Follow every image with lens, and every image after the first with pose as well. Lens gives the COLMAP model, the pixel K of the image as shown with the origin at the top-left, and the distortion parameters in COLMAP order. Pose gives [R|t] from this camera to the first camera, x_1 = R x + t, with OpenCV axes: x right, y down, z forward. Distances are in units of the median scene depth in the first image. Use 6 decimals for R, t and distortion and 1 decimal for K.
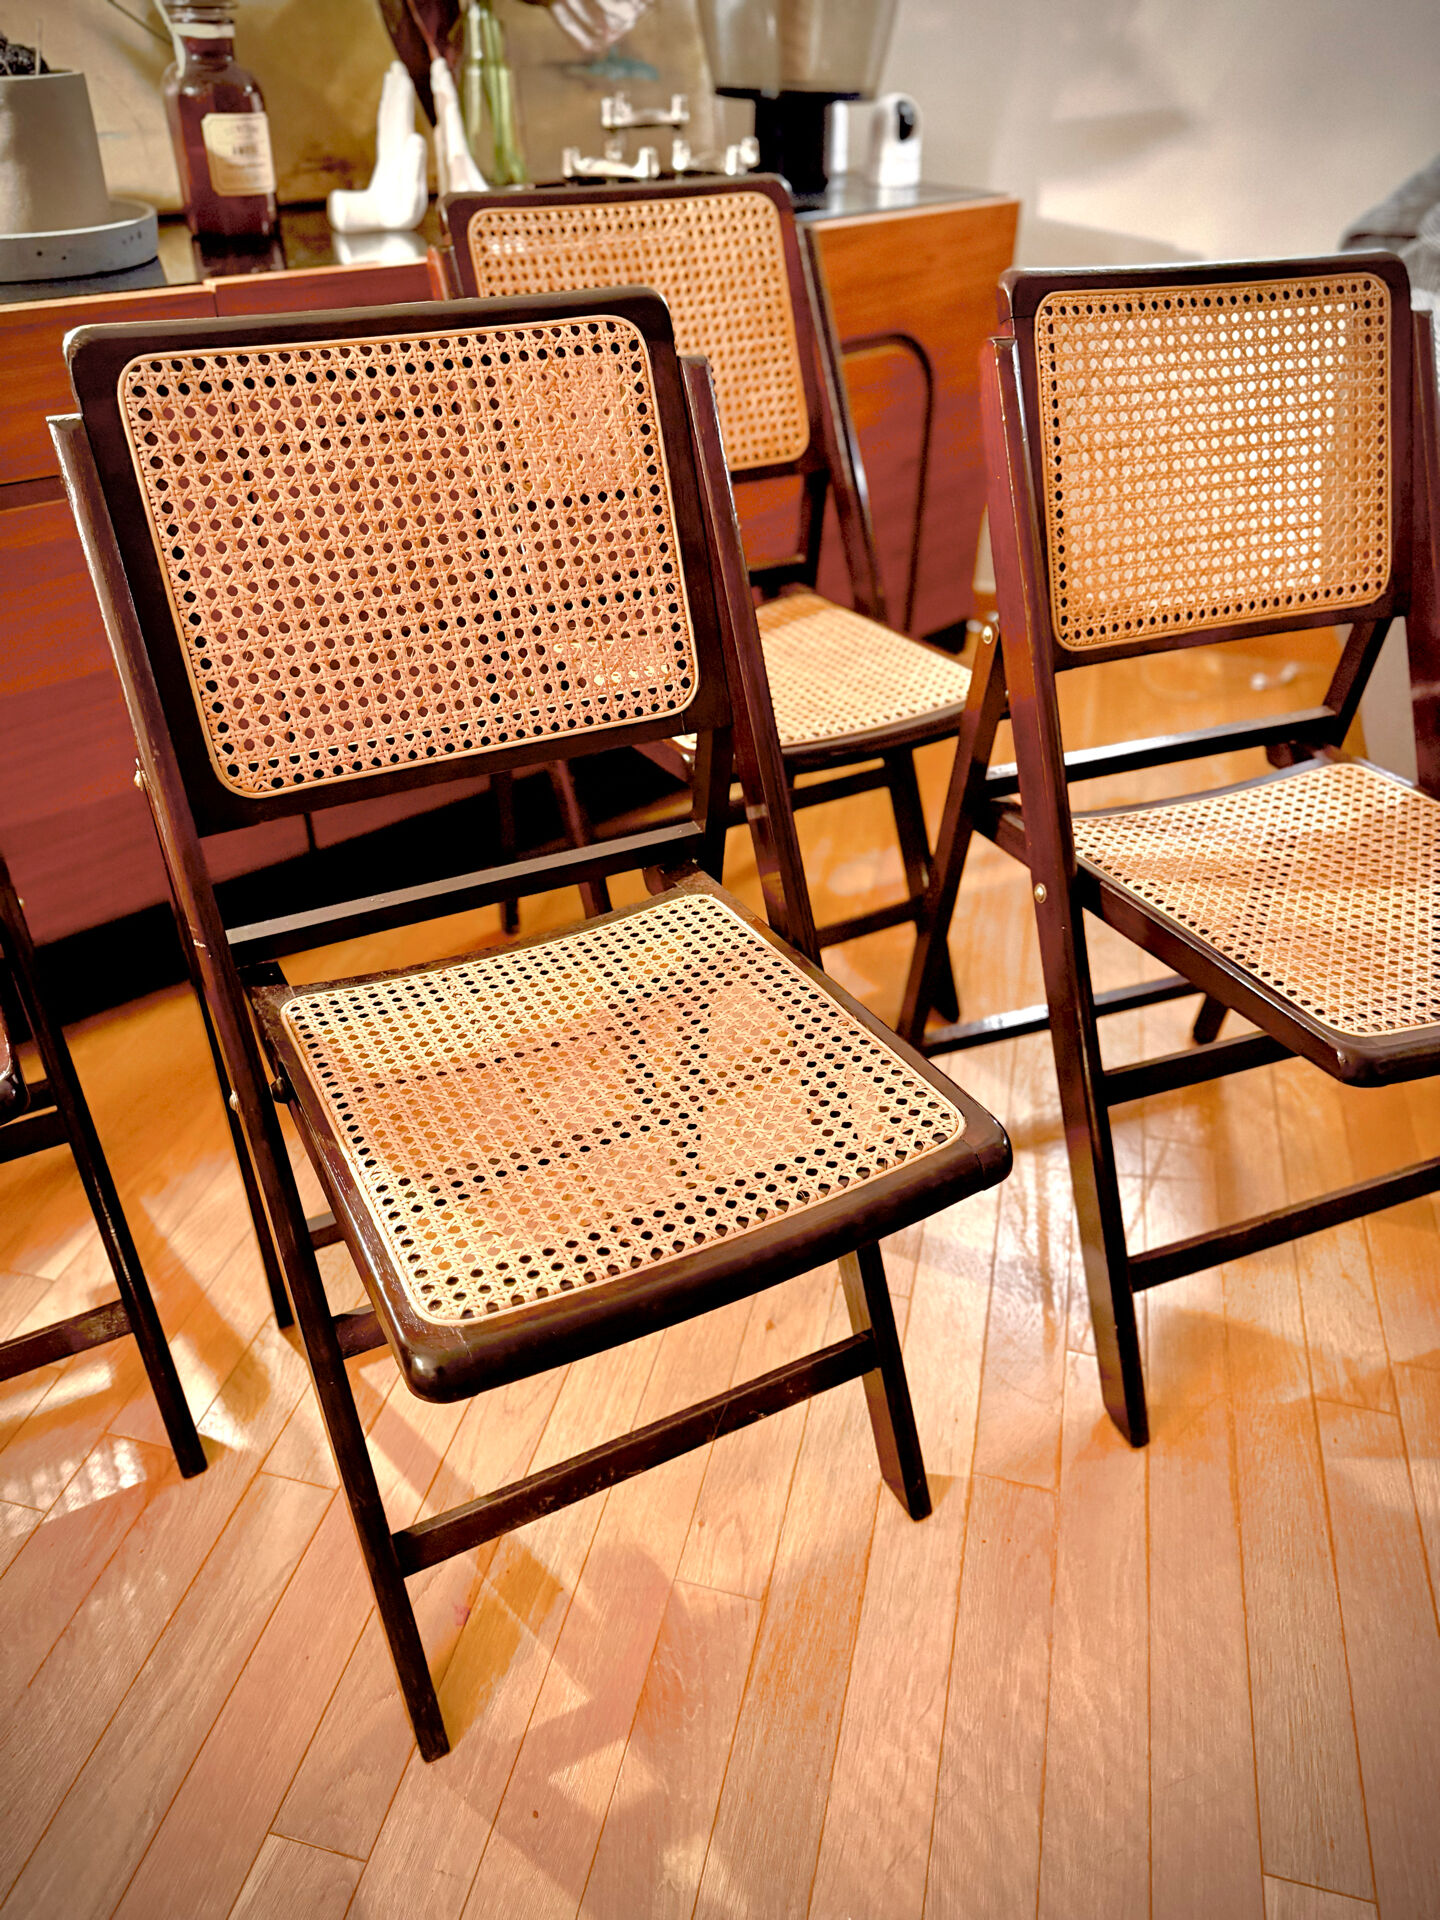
lens RADIAL K [[1395.3, 0, 723.2], [0, 1395.3, 972.4], [0, 0, 1]] dist [0.018676, -0.031615]
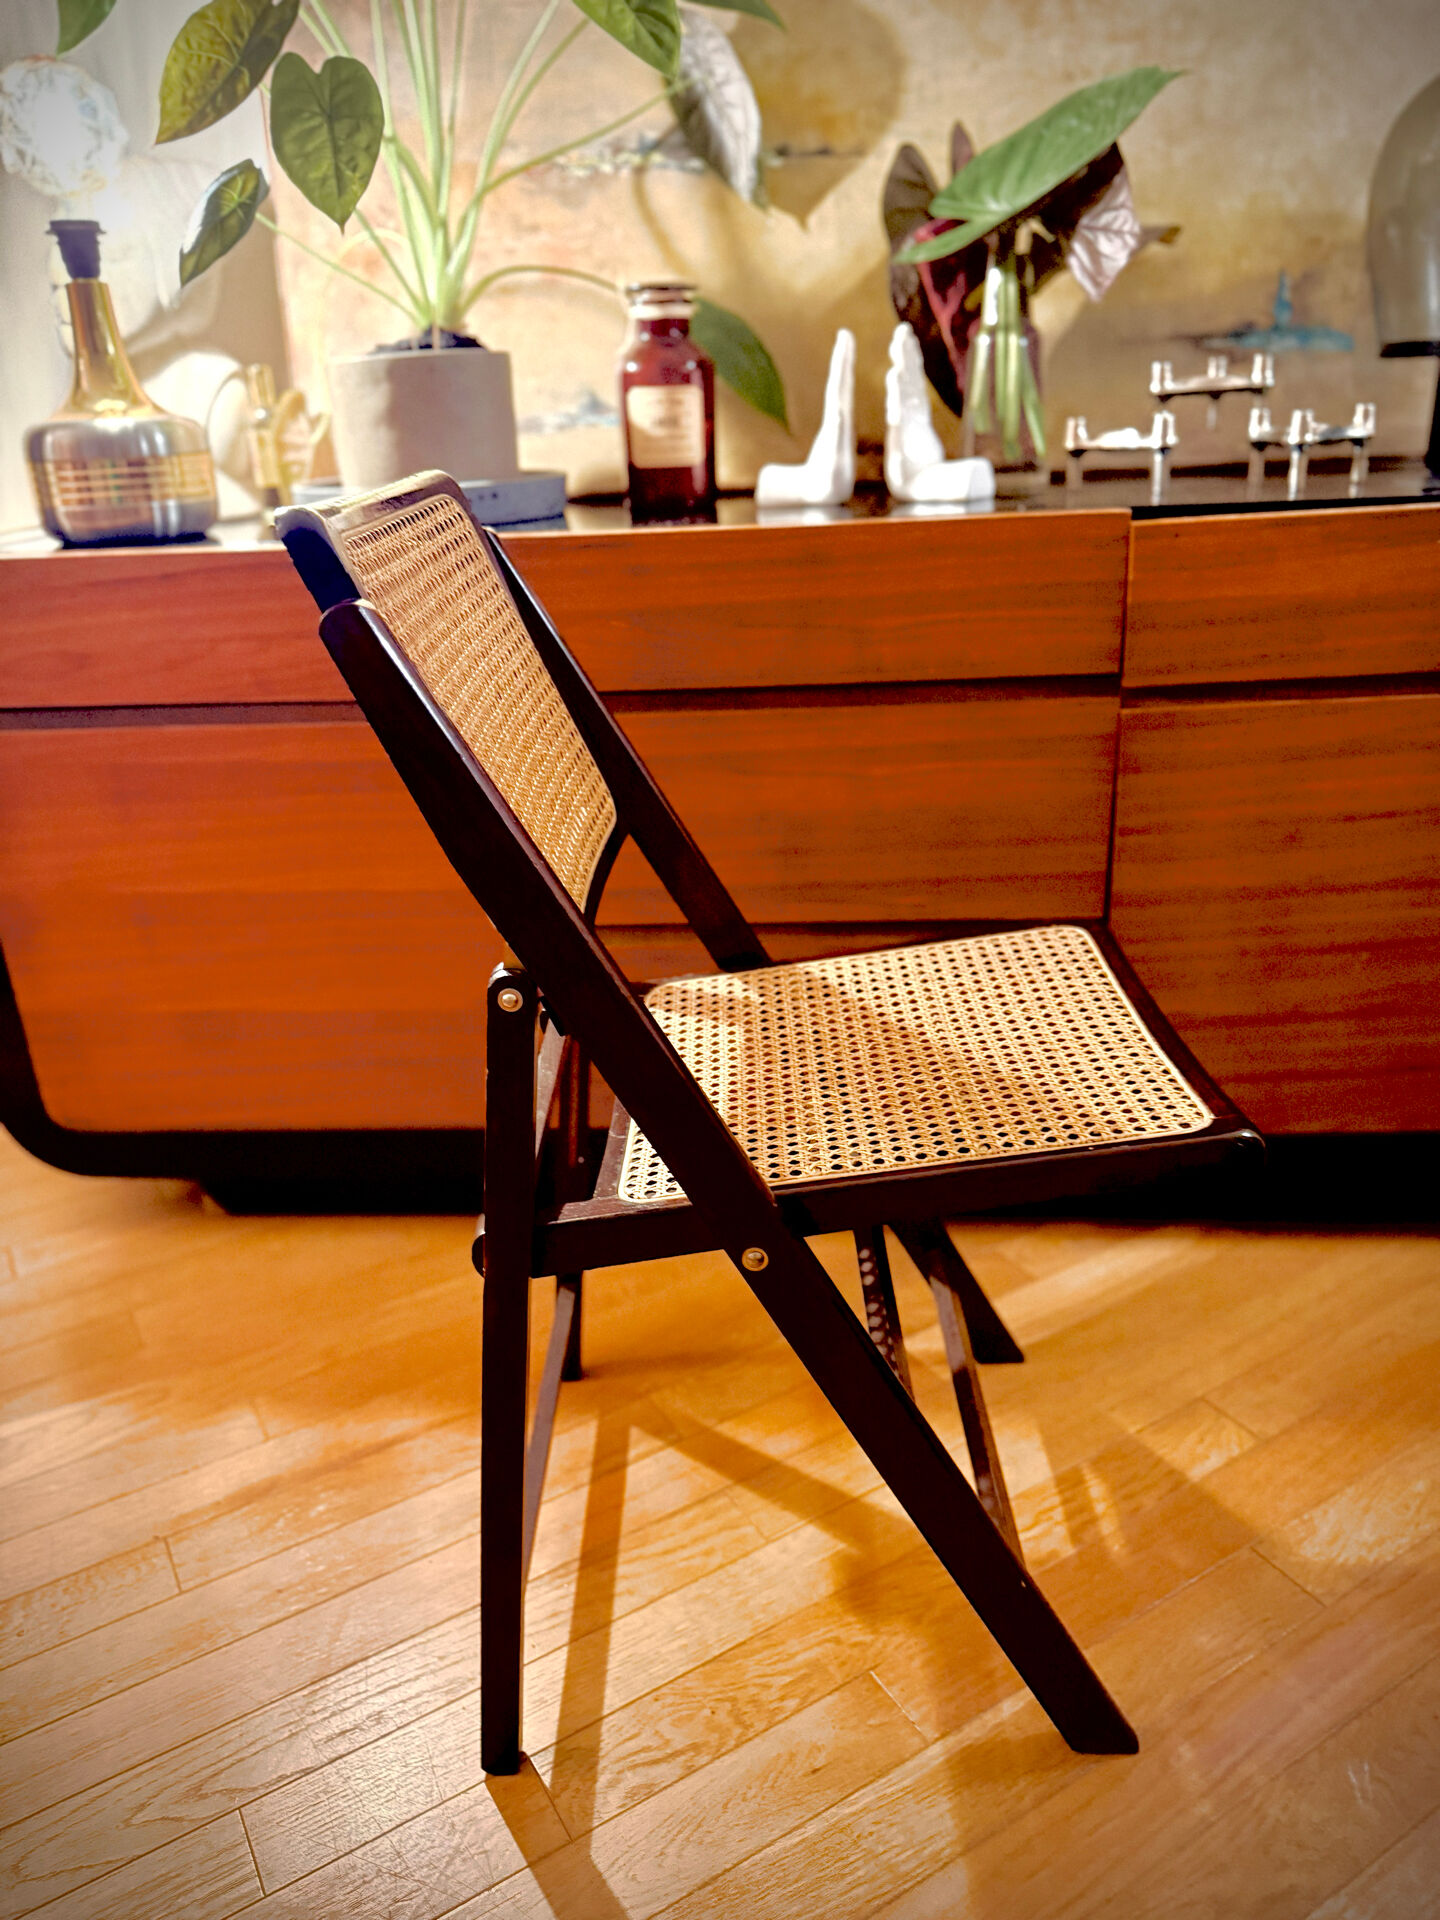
lens RADIAL K [[1395.3, 0, 723.4], [0, 1395.3, 969.8], [0, 0, 1]] dist [0.018676, -0.031615]
pose [[0.696218, 0.227981, -0.680665, 0.651547], [-0.368237, 0.927384, -0.066035, -0.285935], [0.616183, 0.296621, 0.729612, 0.656652]]
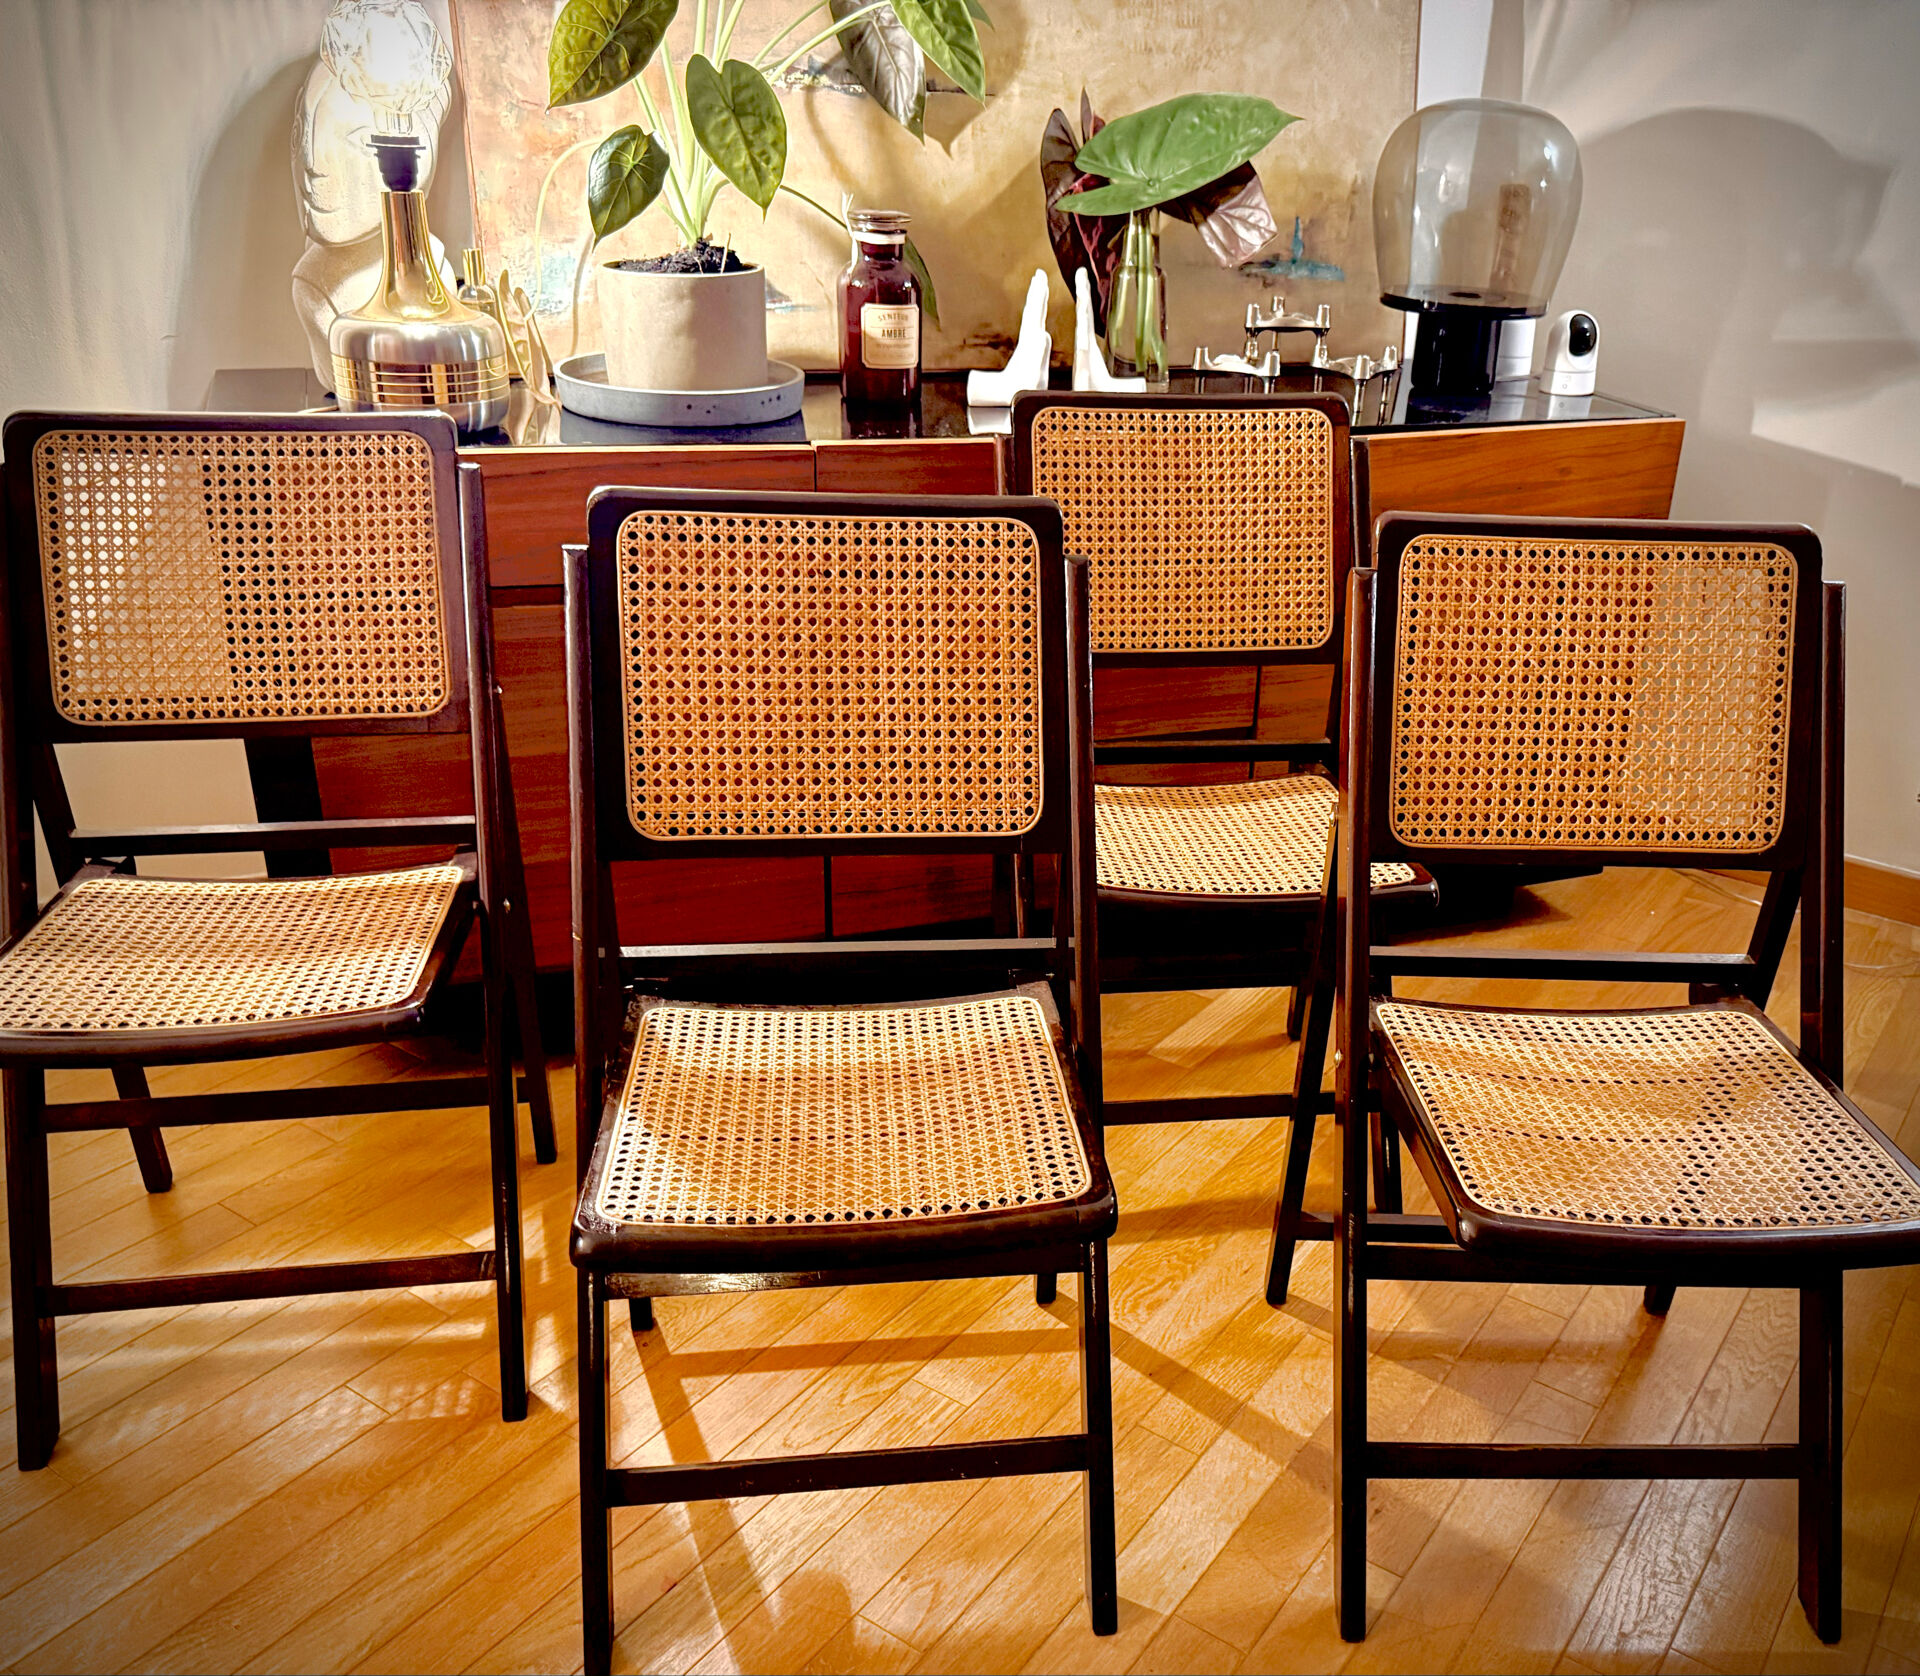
lens RADIAL K [[1798.0, 0, 1112.0], [0, 1798.0, 926.5], [0, 0, 1]] dist [0.075116, 0.000000]
pose [[0.944751, 0.168580, -0.281114, 0.504570], [-0.215735, 0.965467, -0.146052, 0.096846], [0.246785, 0.198629, 0.948495, -0.424392]]
